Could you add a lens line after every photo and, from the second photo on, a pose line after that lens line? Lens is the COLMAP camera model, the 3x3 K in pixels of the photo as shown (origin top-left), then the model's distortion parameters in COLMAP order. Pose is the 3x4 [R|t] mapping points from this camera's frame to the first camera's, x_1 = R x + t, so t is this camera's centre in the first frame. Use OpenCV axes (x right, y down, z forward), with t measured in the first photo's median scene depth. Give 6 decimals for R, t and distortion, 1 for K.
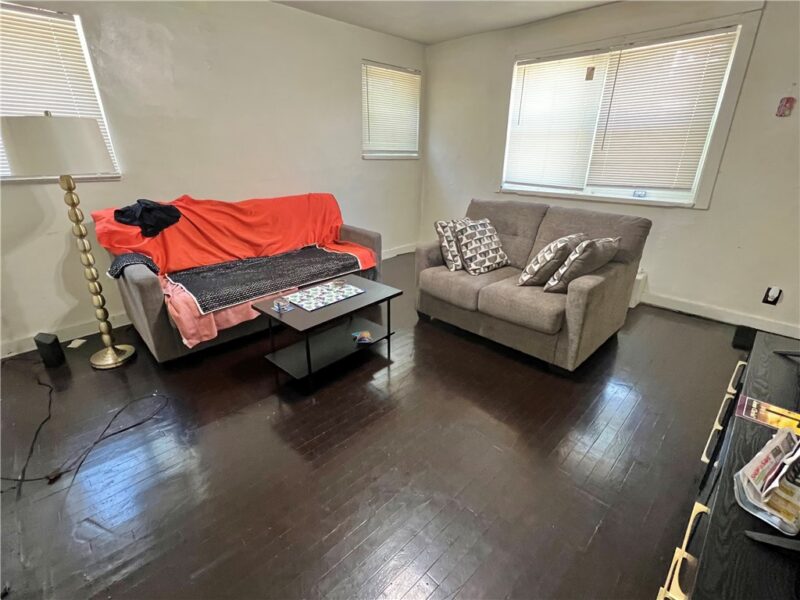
lens RADIAL K [[372.9, 0, 396.1], [0, 372.9, 296.4], [0, 0, 1]] dist [0.002062, 0.000334]
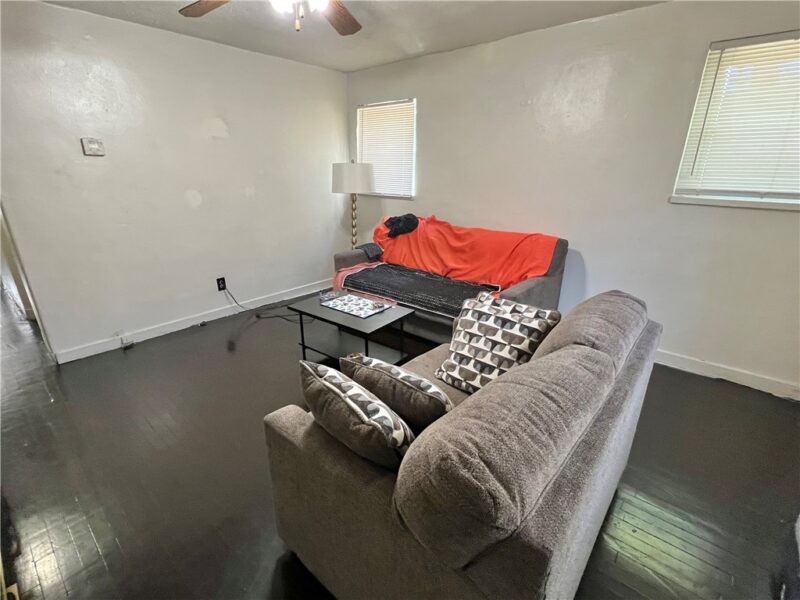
lens RADIAL K [[372.9, 0, 396.1], [0, 372.9, 302.8], [0, 0, 1]] dist [0.002062, 0.000334]
pose [[0.089563, 0.335067, -0.937928, 0.804872], [-0.375269, 0.883662, 0.279847, -0.340292], [0.922579, 0.326911, 0.204884, 0.764279]]
